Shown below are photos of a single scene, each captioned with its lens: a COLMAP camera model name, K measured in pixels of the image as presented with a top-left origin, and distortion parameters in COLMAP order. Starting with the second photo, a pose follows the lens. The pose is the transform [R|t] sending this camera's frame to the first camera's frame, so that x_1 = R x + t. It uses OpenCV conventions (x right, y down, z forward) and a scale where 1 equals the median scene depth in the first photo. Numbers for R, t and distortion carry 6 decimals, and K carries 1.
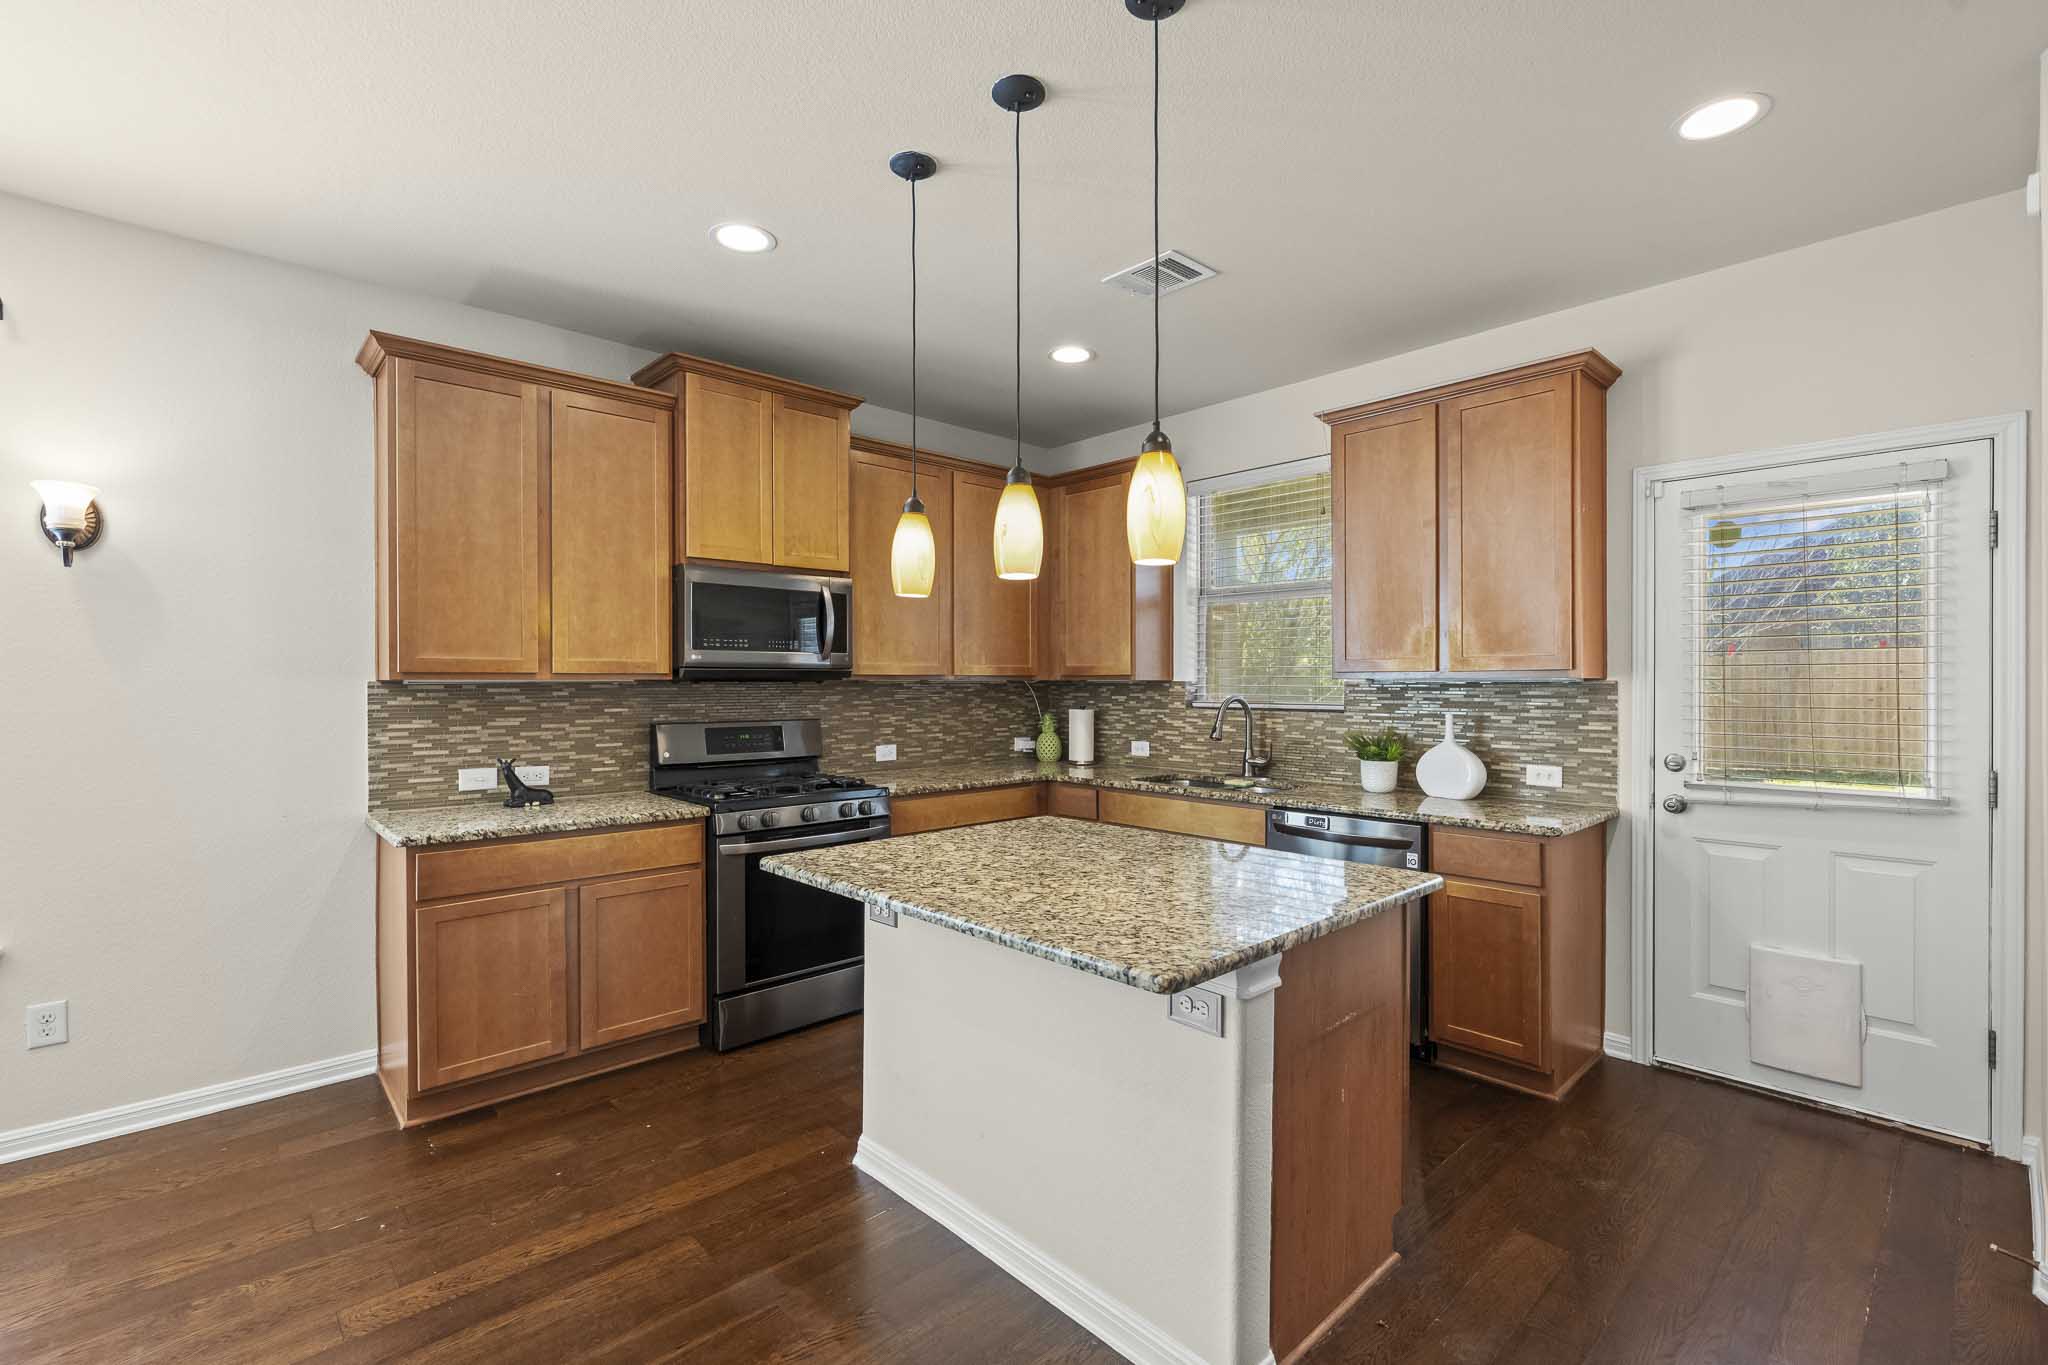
lens RADIAL K [[903.5, 0, 1026.1], [0, 903.5, 680.7], [0, 0, 1]] dist [-0.003766, 0.000831]
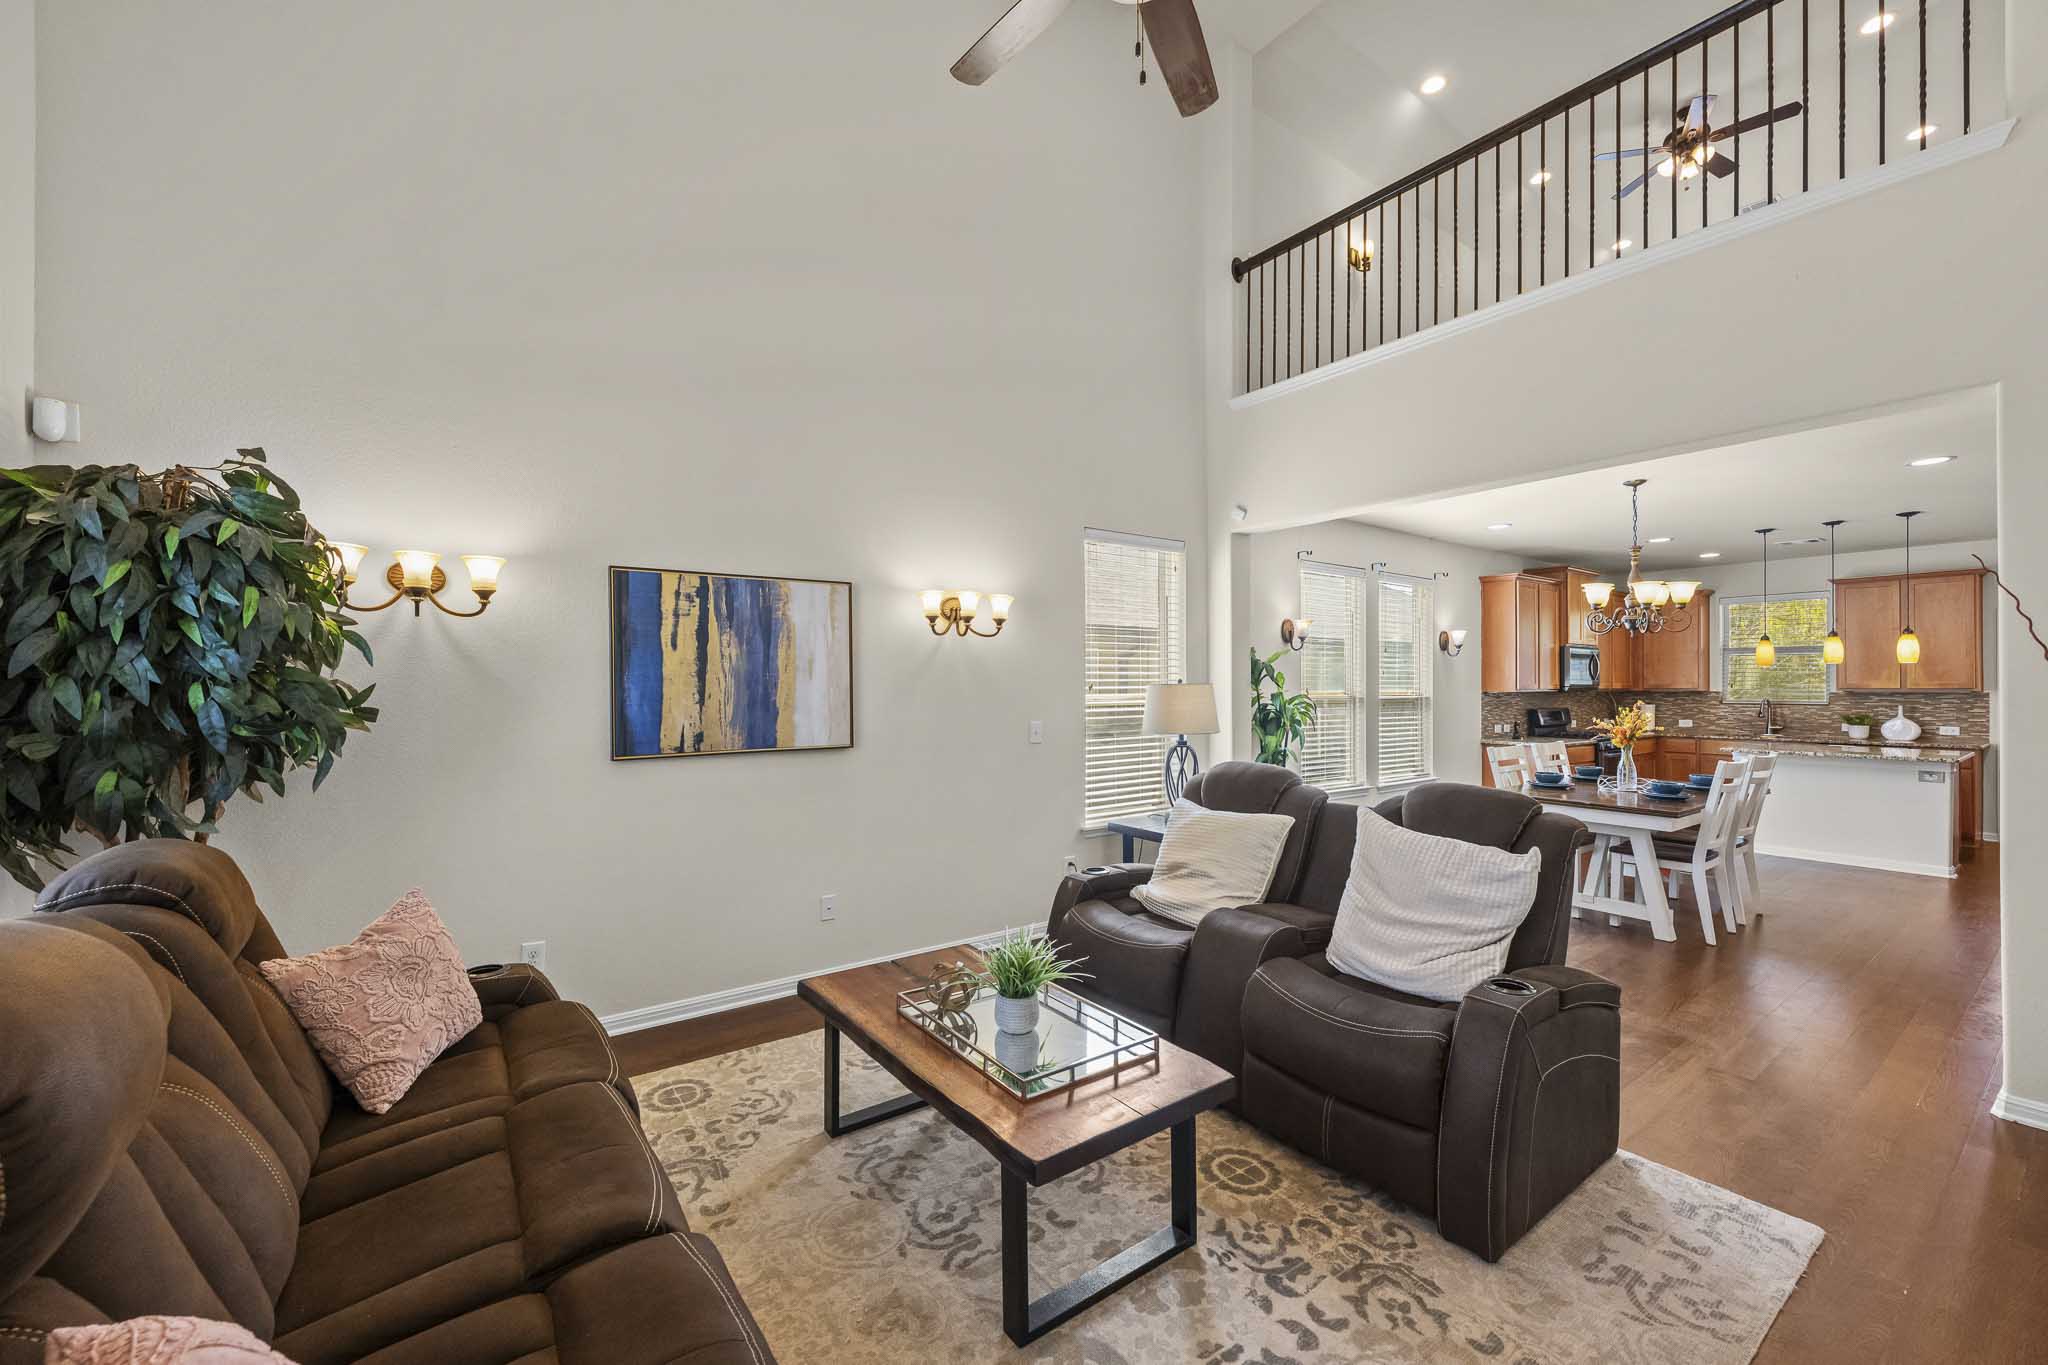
lens RADIAL K [[811.6, 0, 1027.0], [0, 811.6, 681.9], [0, 0, 1]] dist [0.001075, -0.000461]
pose [[0.992424, -0.000671, -0.122859, -1.567888], [0.000247, 0.999994, -0.003462, -0.019594], [0.122861, 0.003405, 0.992418, -1.431277]]
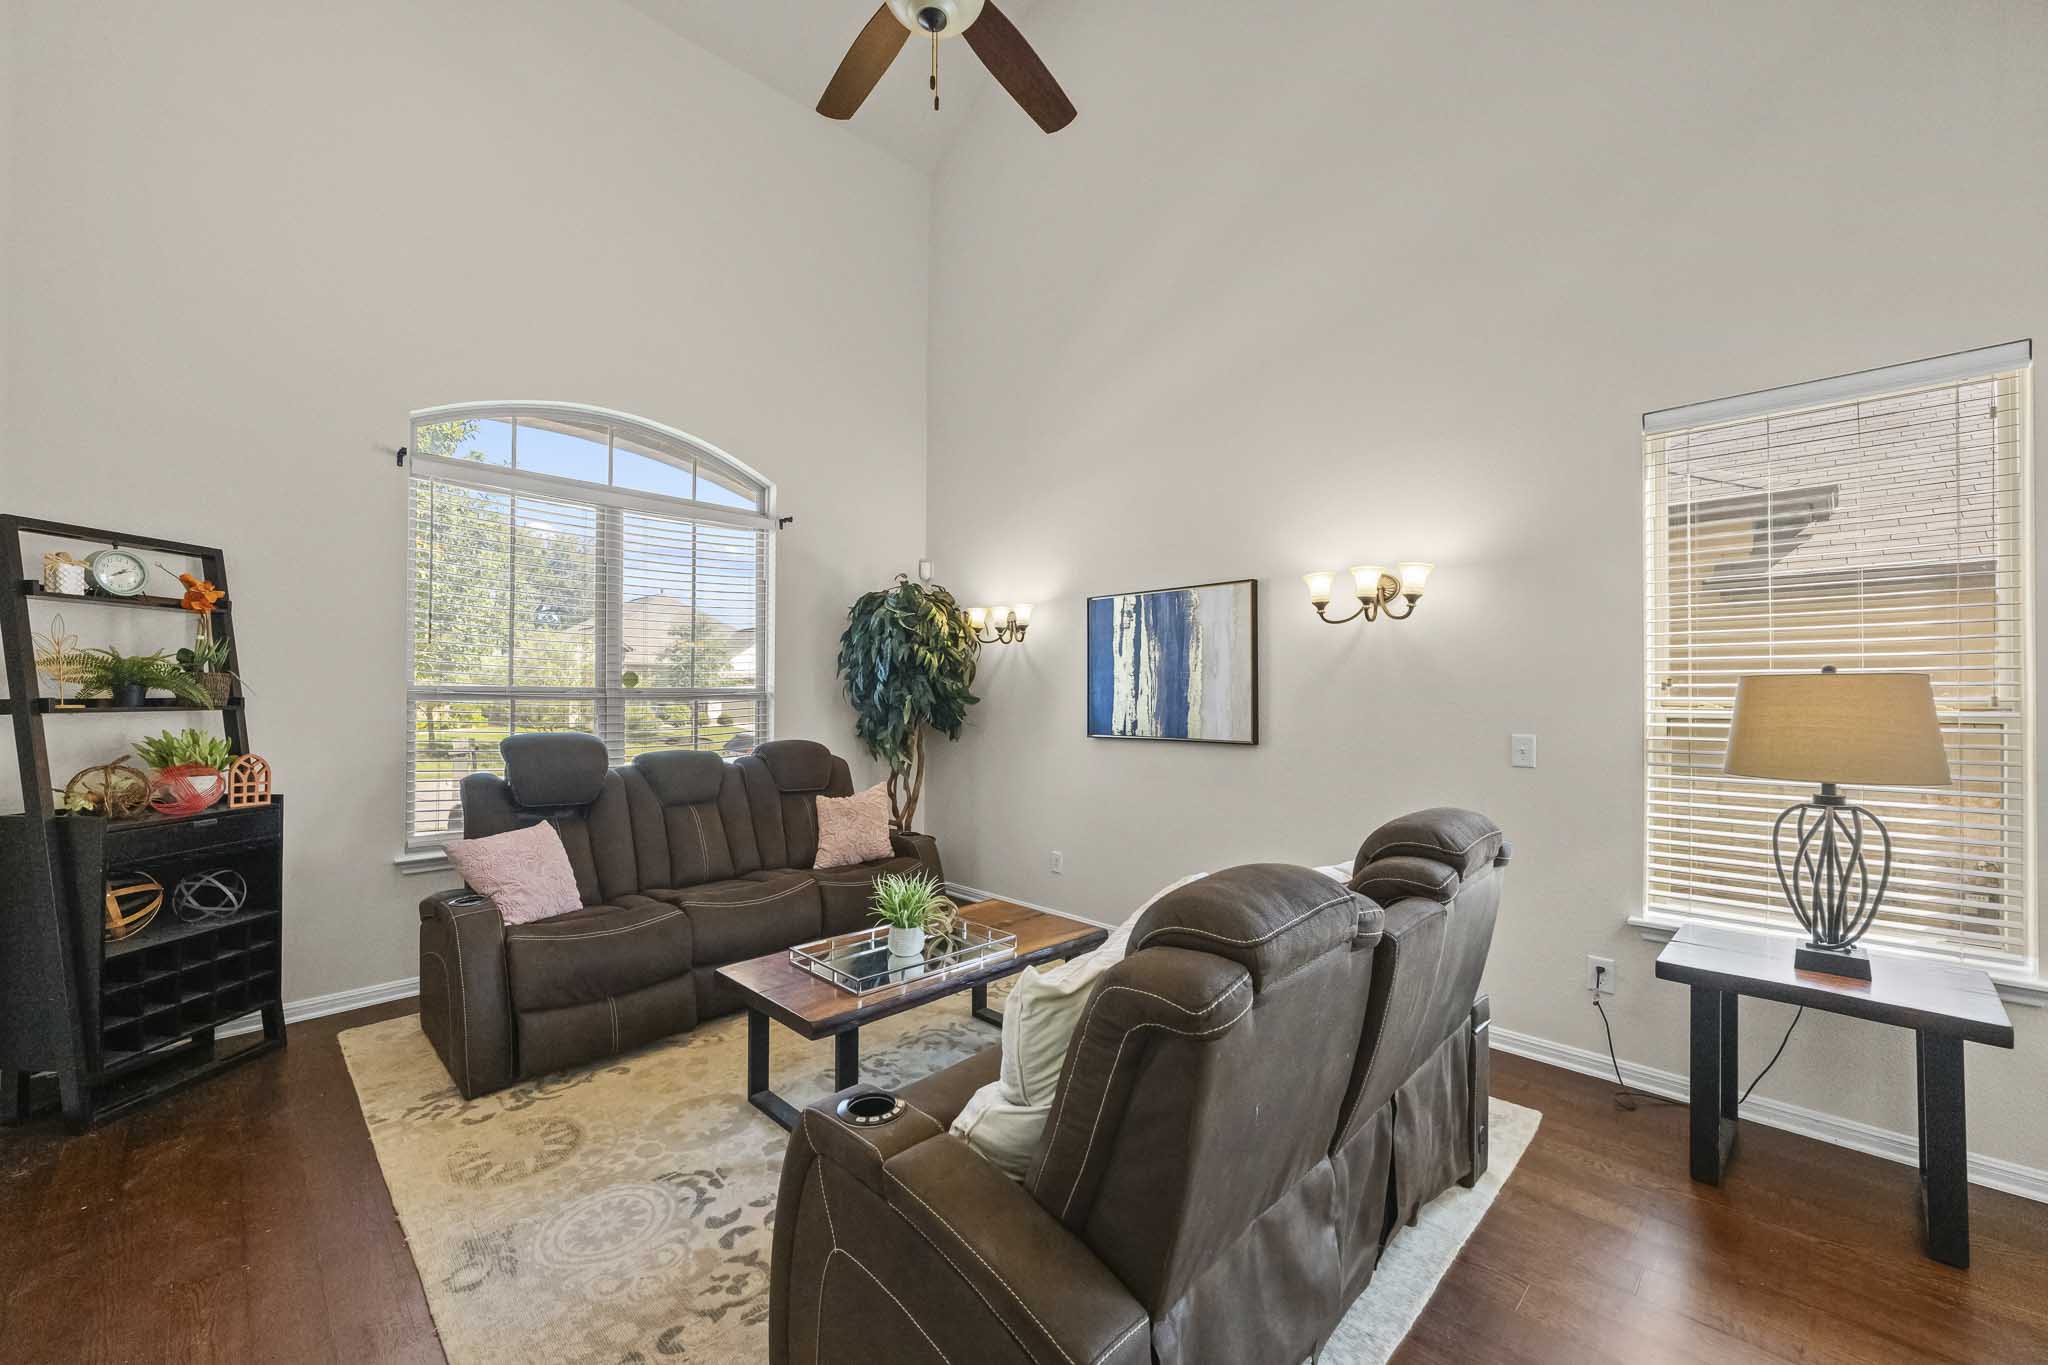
lens RADIAL K [[811.6, 0, 1027.0], [0, 811.6, 685.3], [0, 0, 1]] dist [0.001075, -0.000461]
pose [[0.036781, -0.006424, -0.999303, -0.872805], [-0.003665, 0.999972, -0.006563, -0.006657], [0.999317, 0.003904, 0.036757, -0.728068]]
